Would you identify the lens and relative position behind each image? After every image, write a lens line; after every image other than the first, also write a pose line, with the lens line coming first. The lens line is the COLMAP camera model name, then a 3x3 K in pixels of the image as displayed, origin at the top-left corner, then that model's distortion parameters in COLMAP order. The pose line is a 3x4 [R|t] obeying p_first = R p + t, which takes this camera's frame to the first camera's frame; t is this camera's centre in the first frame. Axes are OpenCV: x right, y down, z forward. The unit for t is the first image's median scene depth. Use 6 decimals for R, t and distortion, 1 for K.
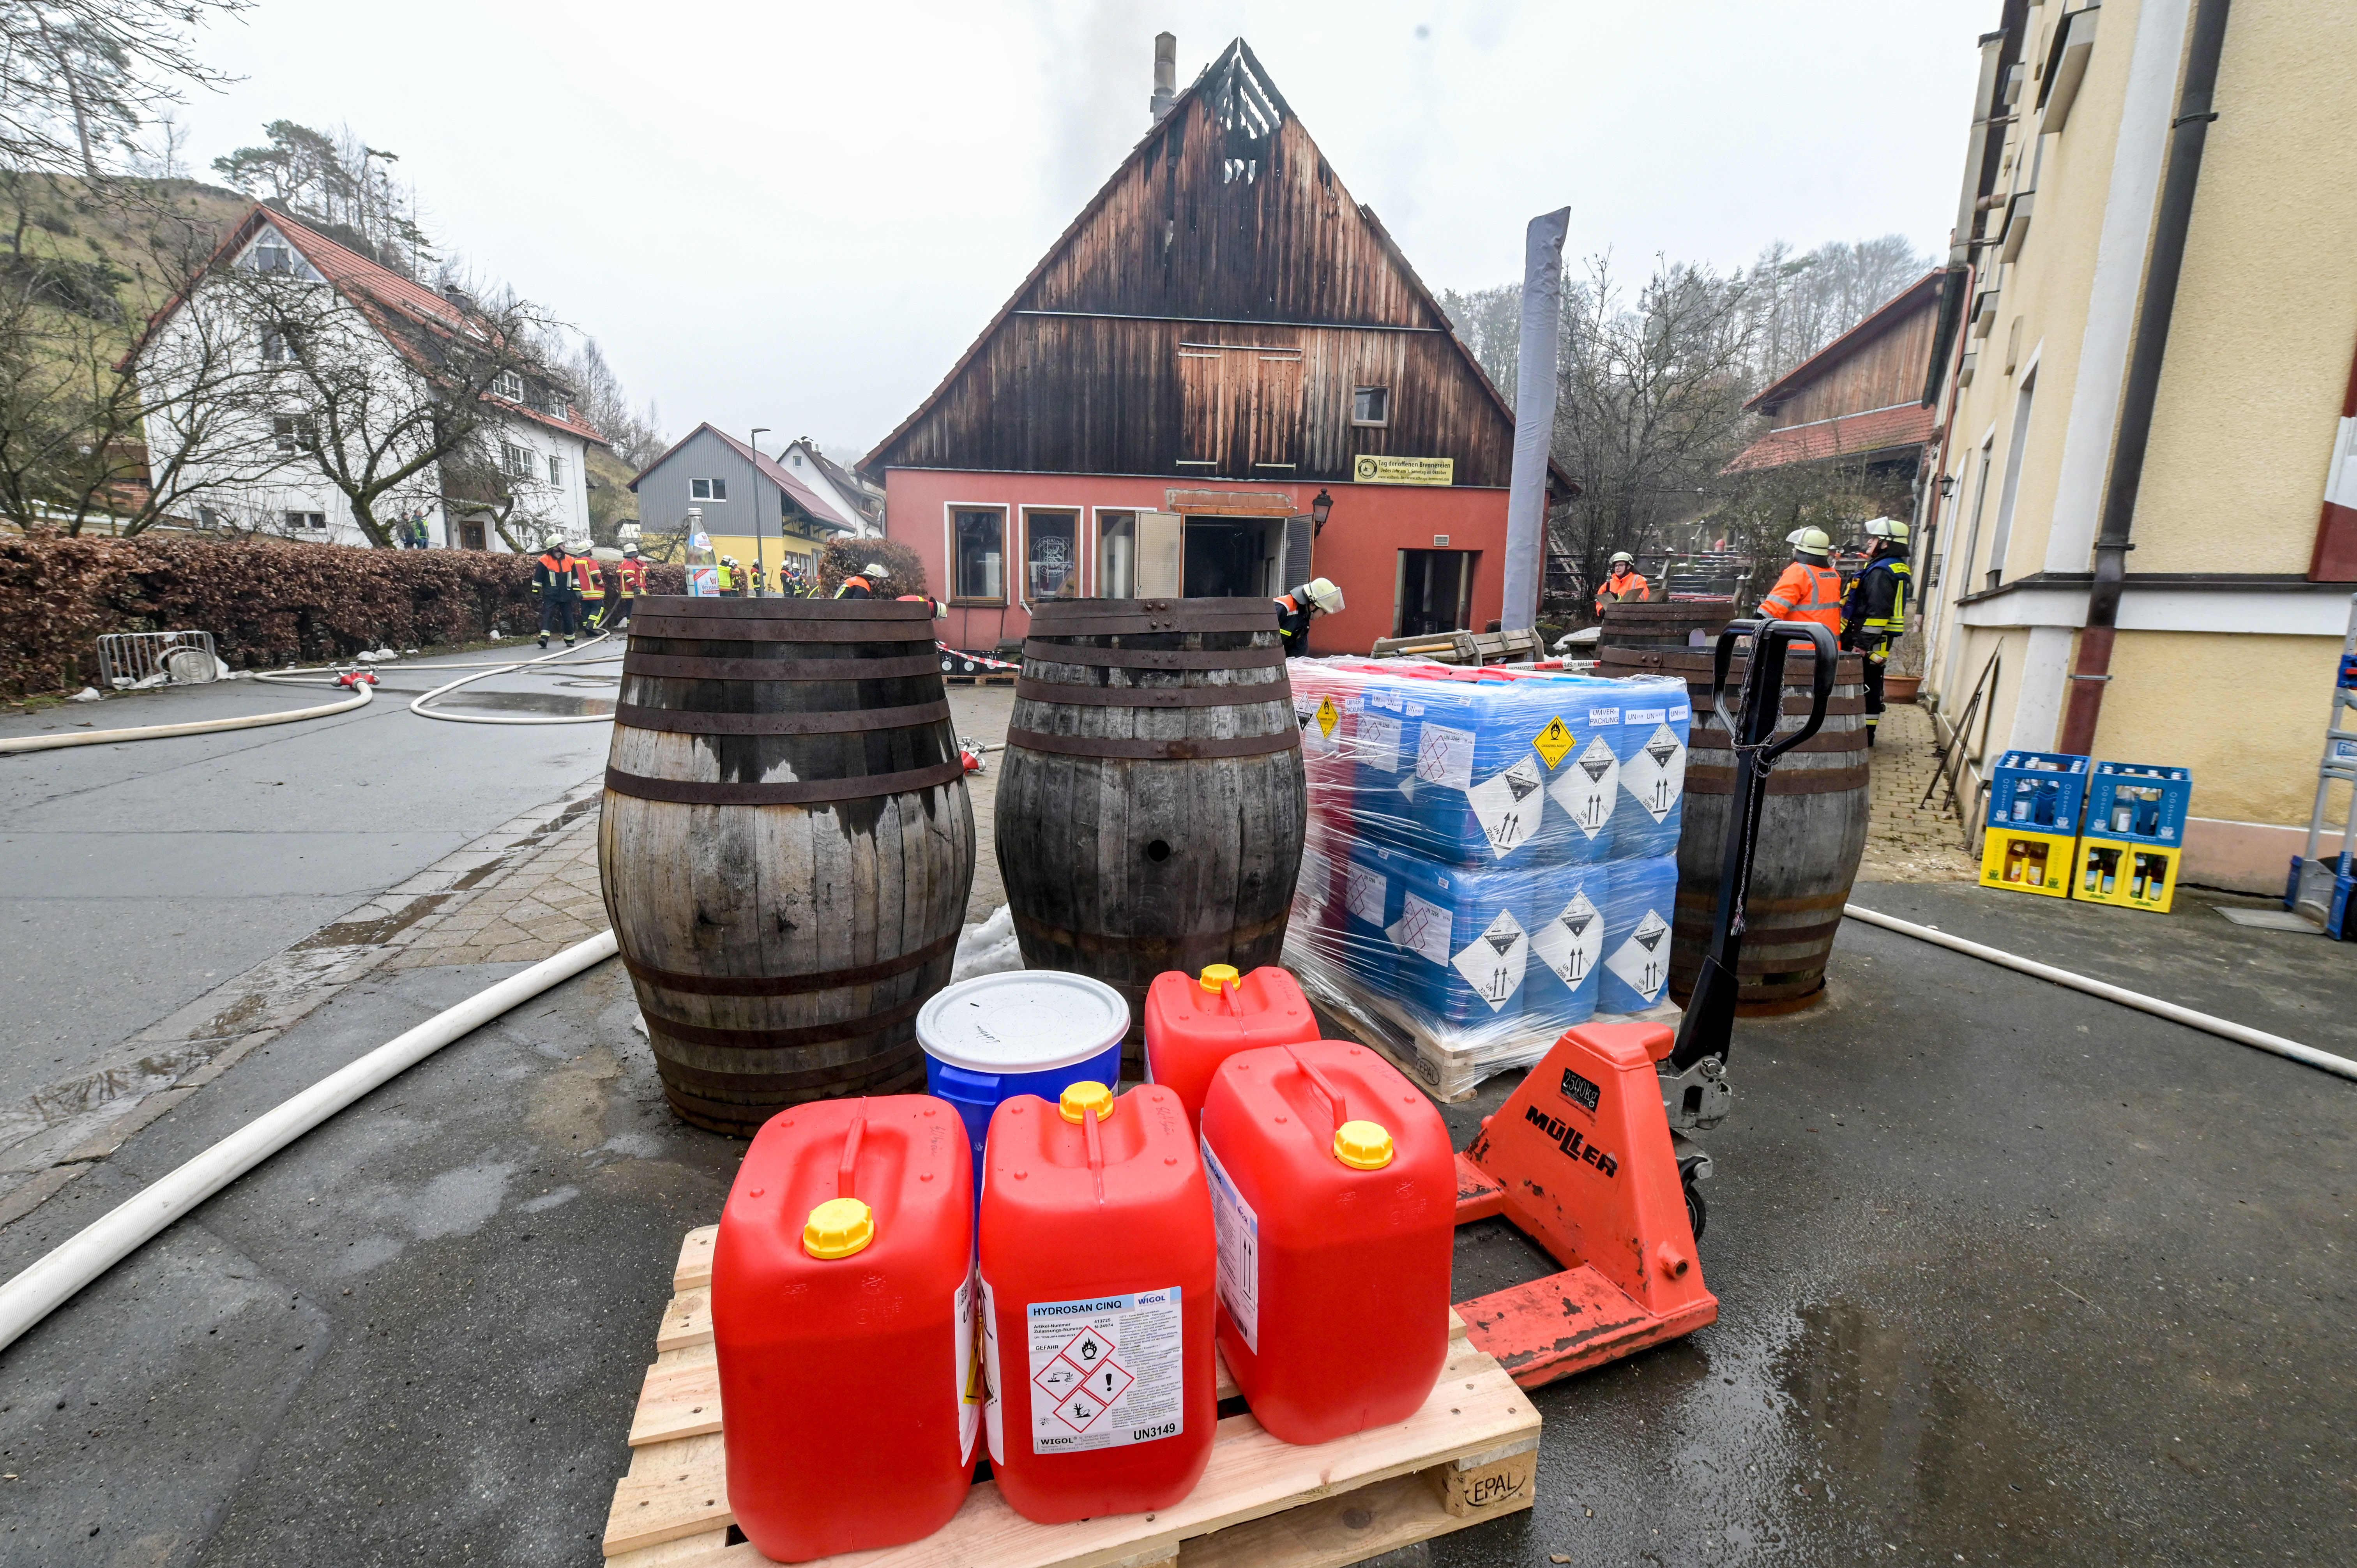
lens RADIAL K [[948.3, 0, 1175.9], [0, 948.3, 753.9], [0, 0, 1]] dist [0.000736, -0.000005]
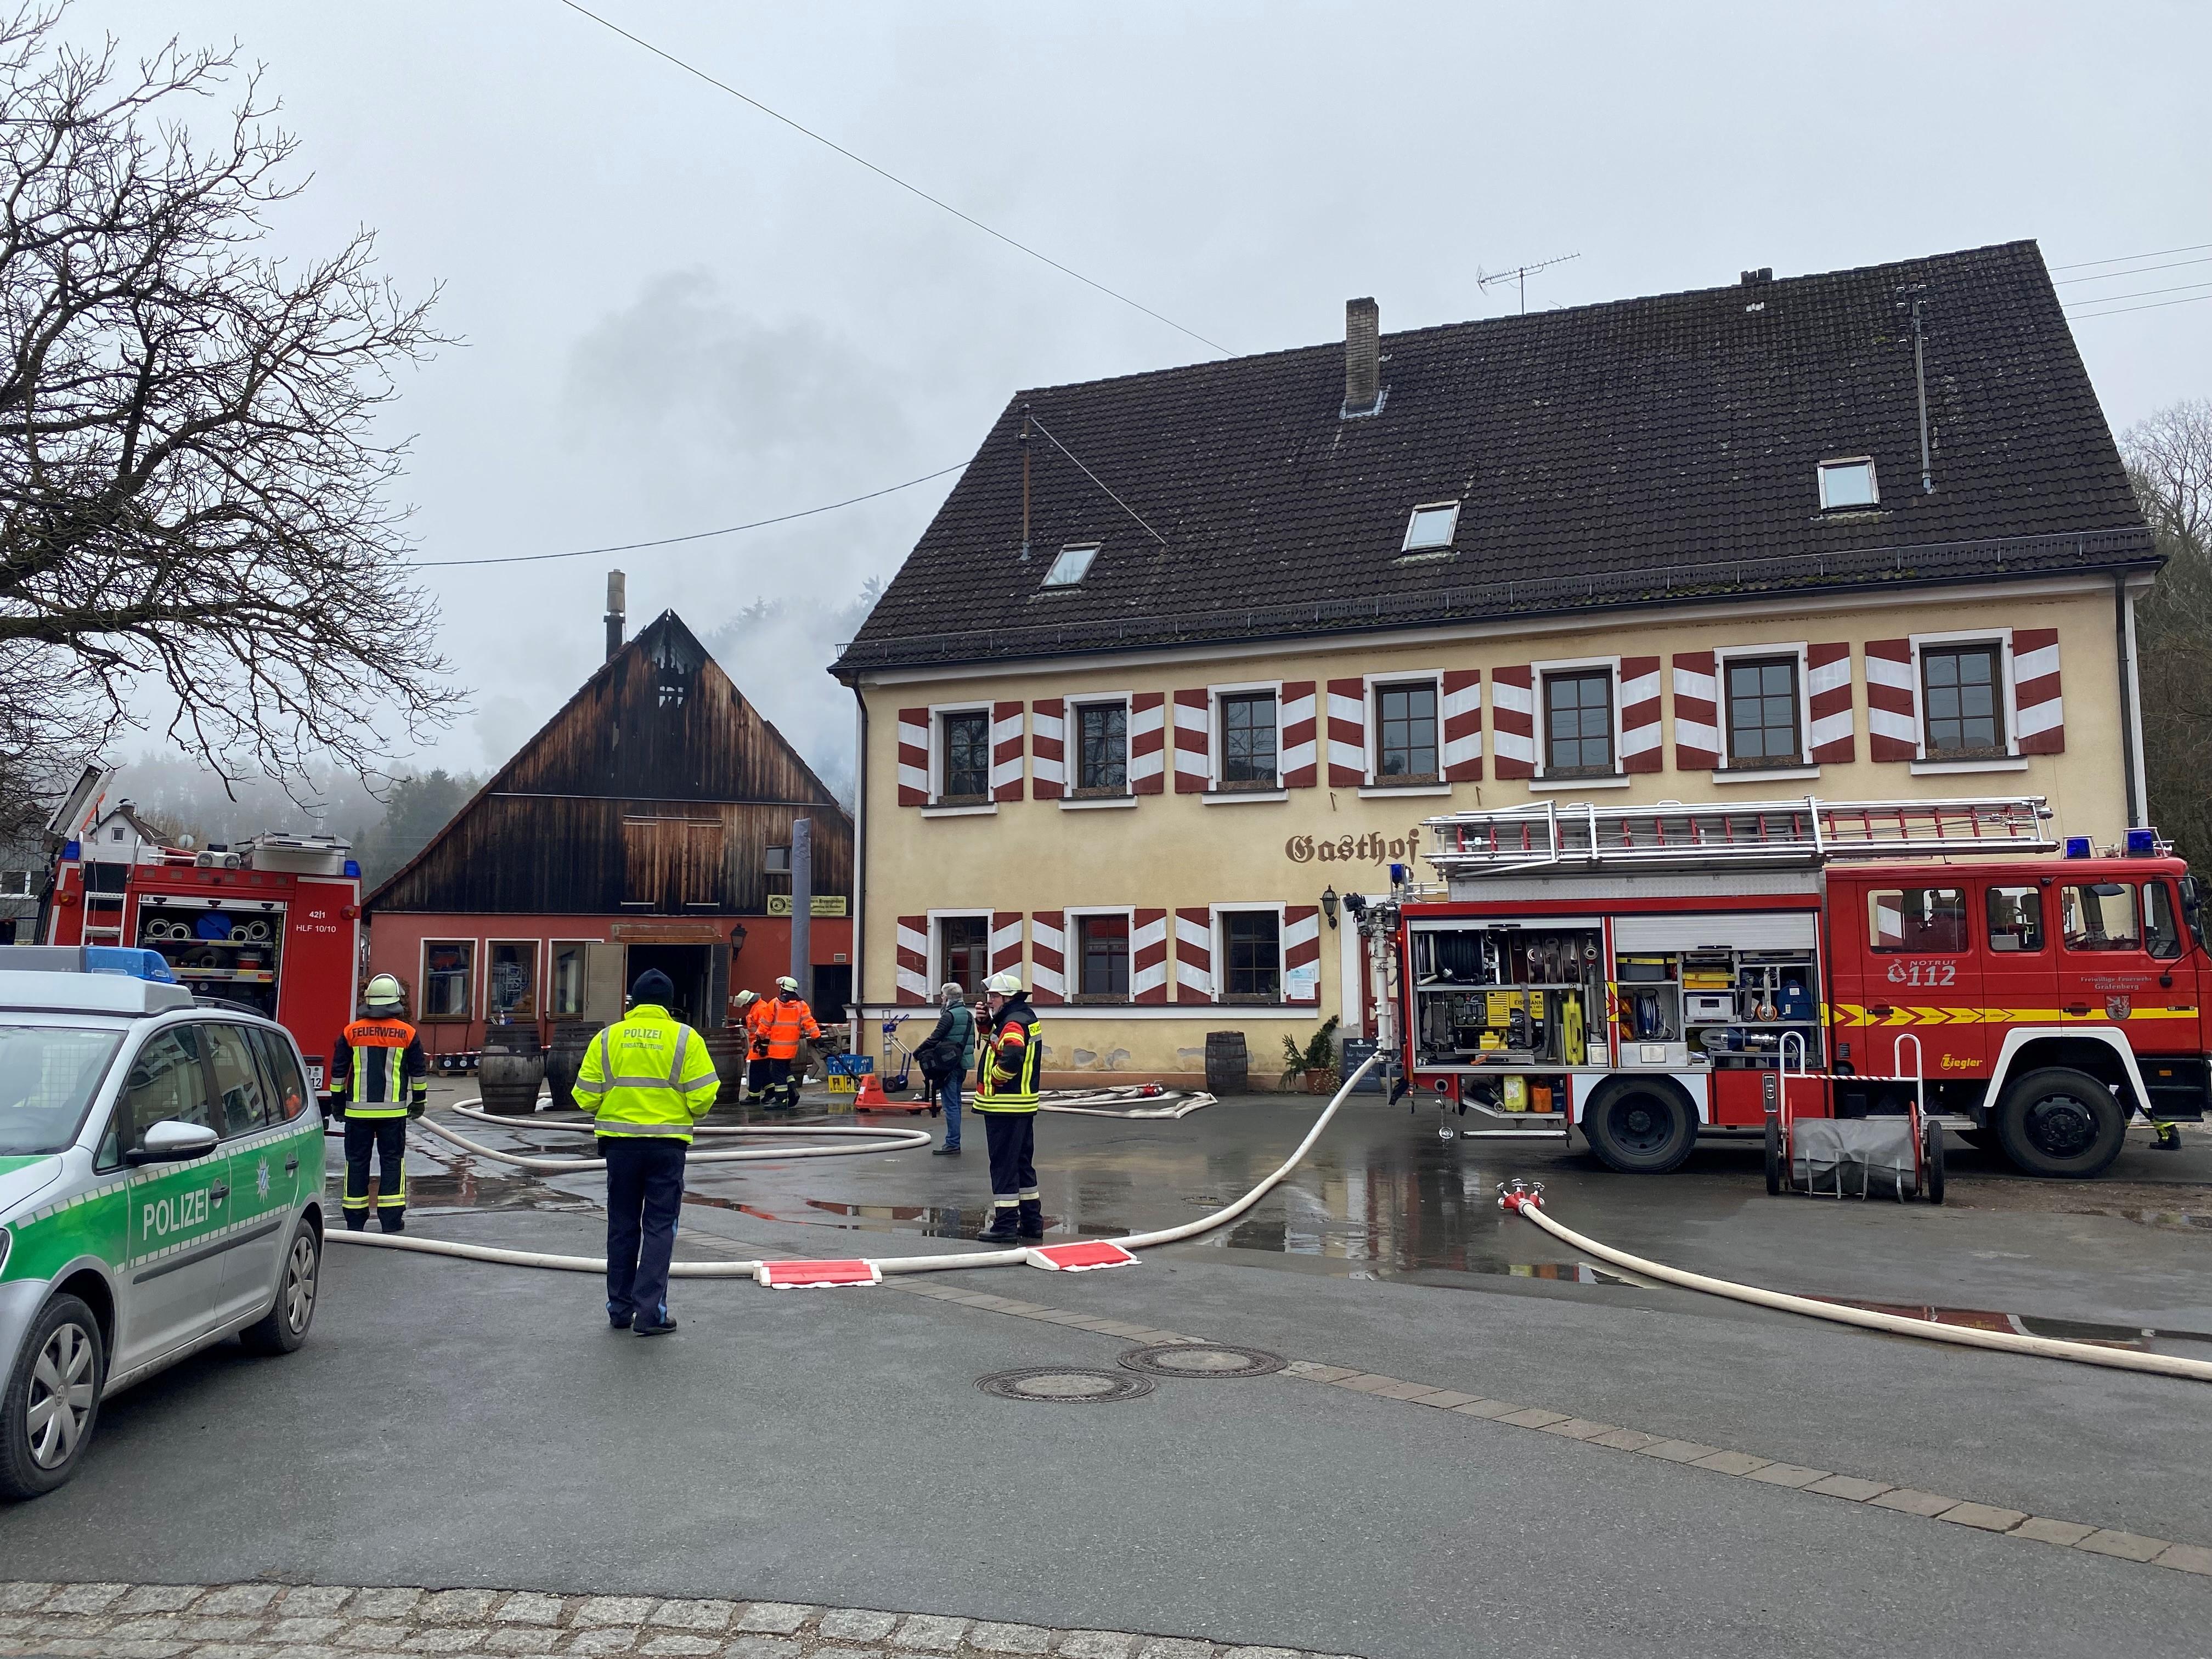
lens RADIAL K [[1594.5, 0, 1130.1], [0, 1594.5, 824.7], [0, 0, 1]] dist [0.088047, -0.160609]
pose [[0.961719, 0.000860, 0.274035, 0.067715], [0.070166, 0.965887, -0.249276, 0.177681], [-0.264901, 0.258961, 0.928852, -1.223394]]
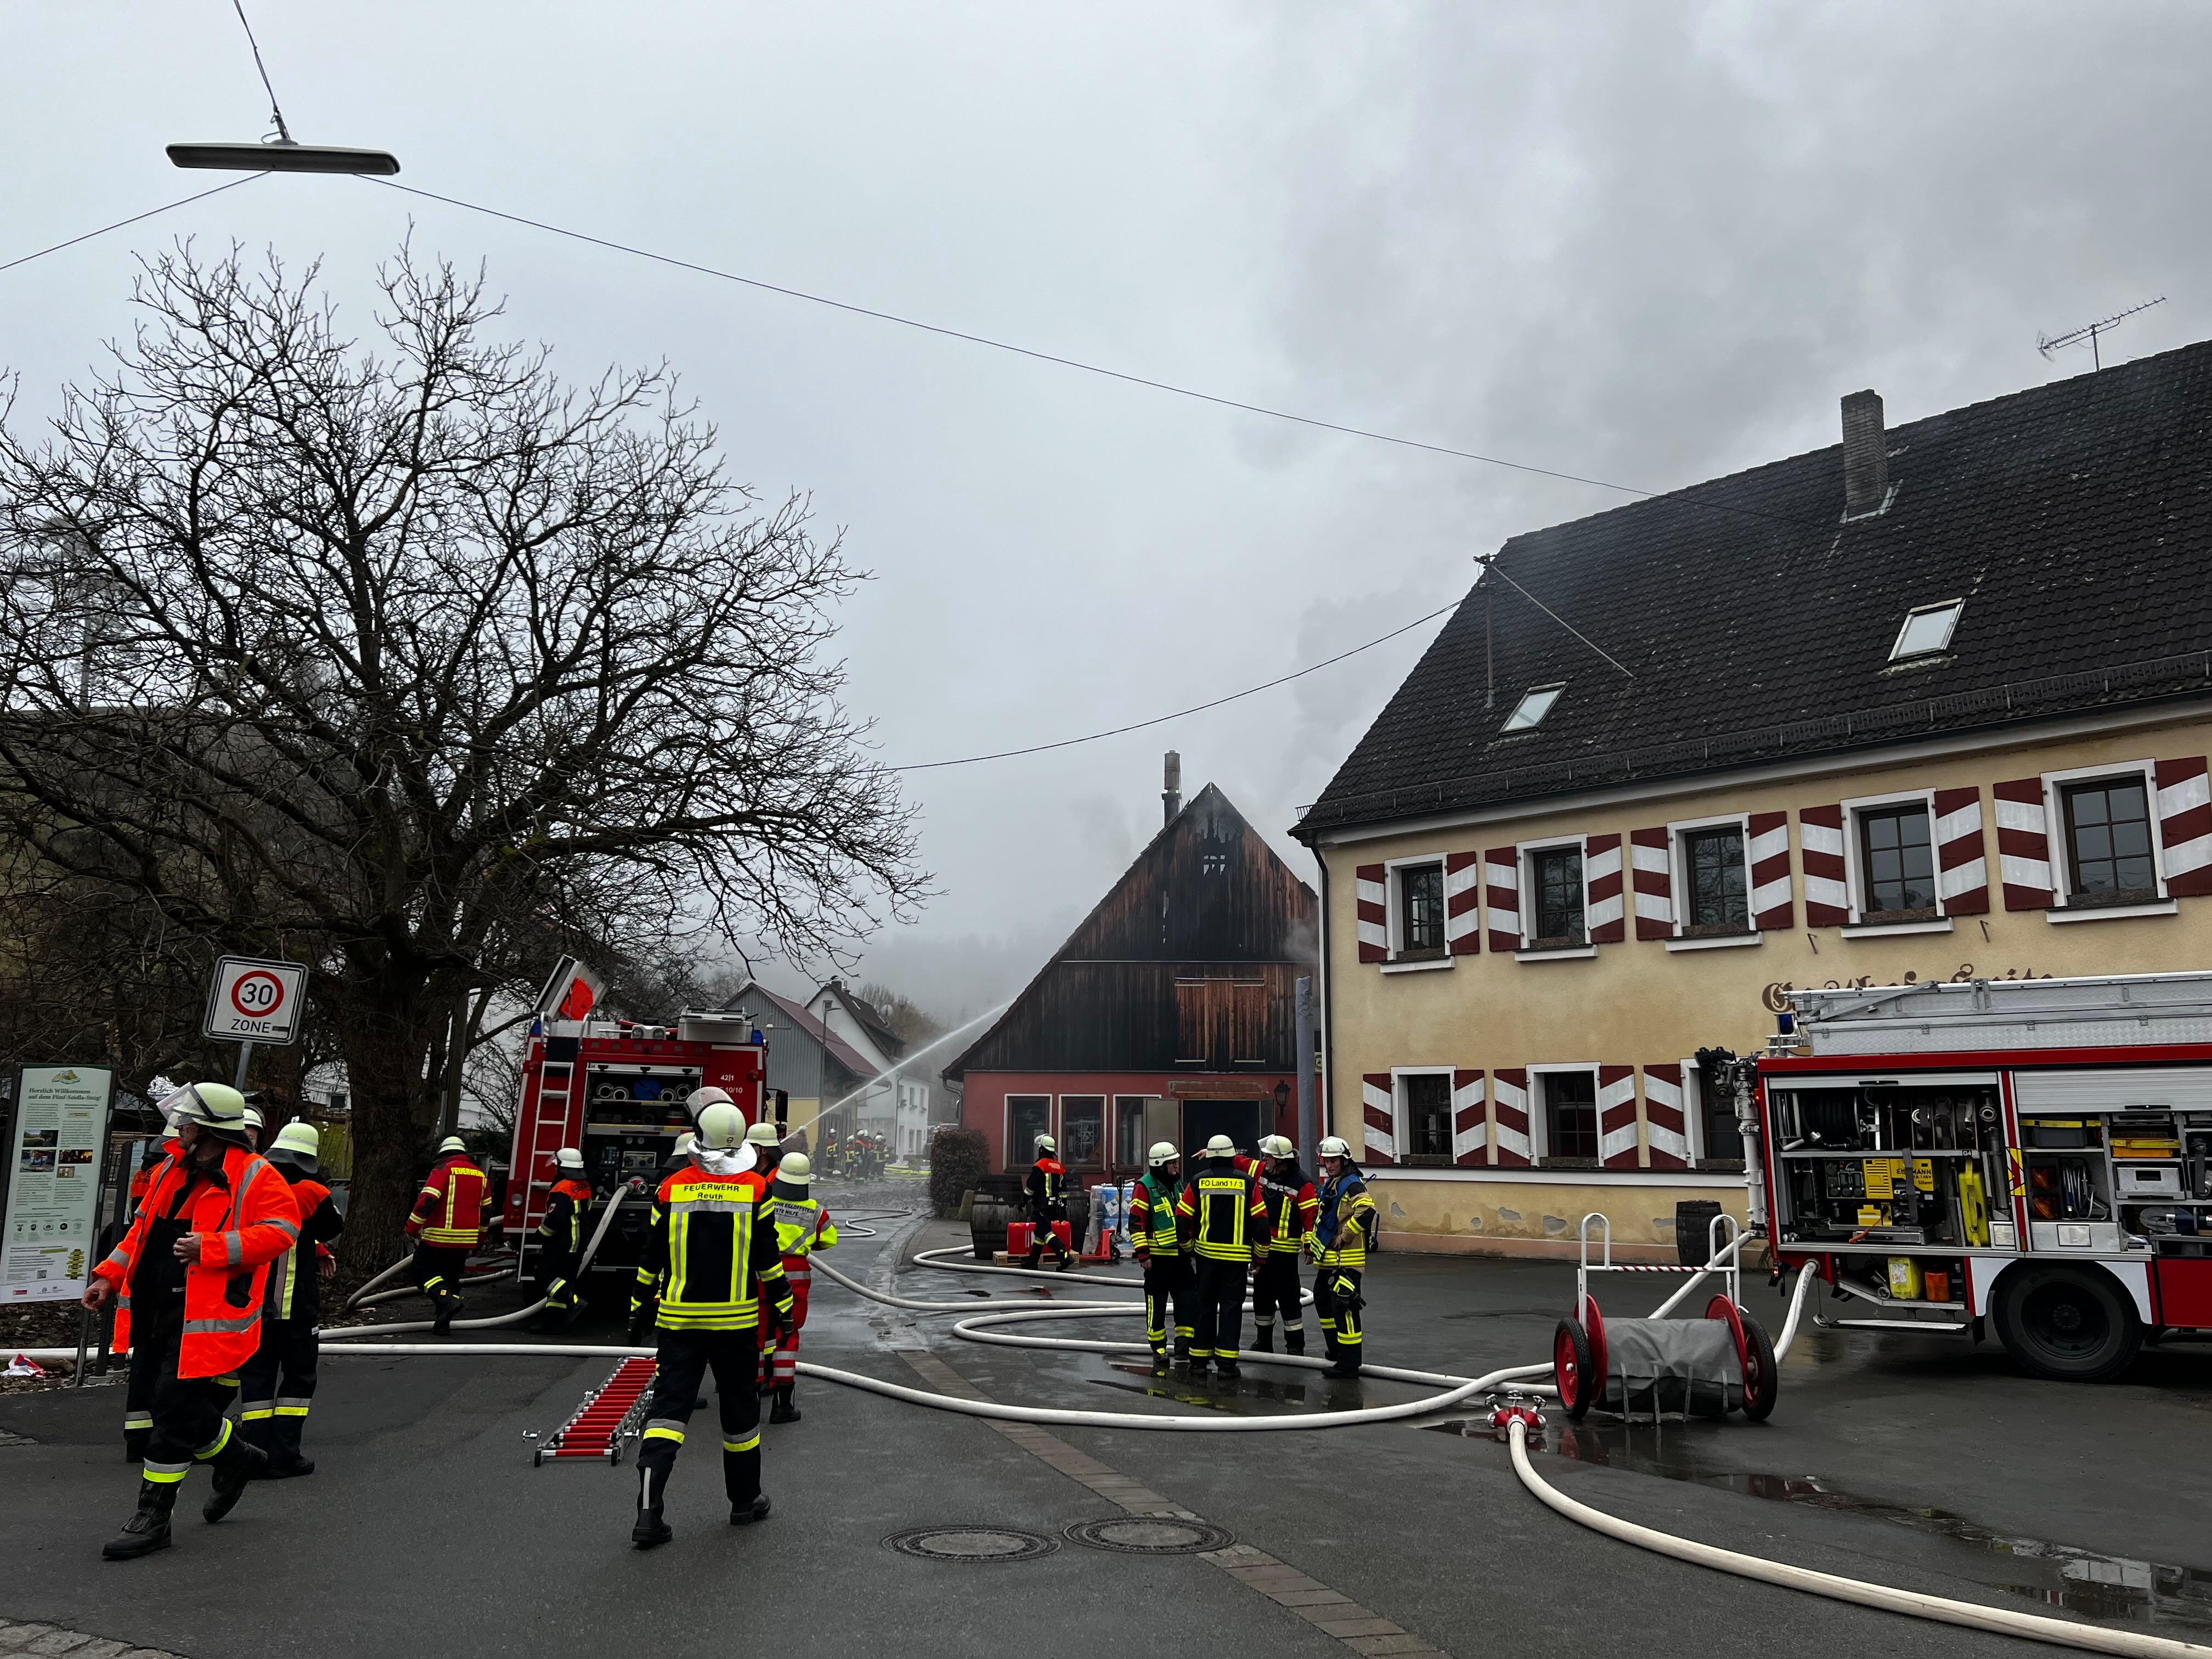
lens RADIAL K [[1594.5, 0, 1130.1], [0, 1594.5, 824.7], [0, 0, 1]] dist [0.088047, -0.160609]
pose [[0.993129, -0.039432, -0.110182, 0.202735], [-0.002132, 0.935268, -0.353933, 0.182902], [0.117006, 0.351736, 0.928758, -1.243941]]
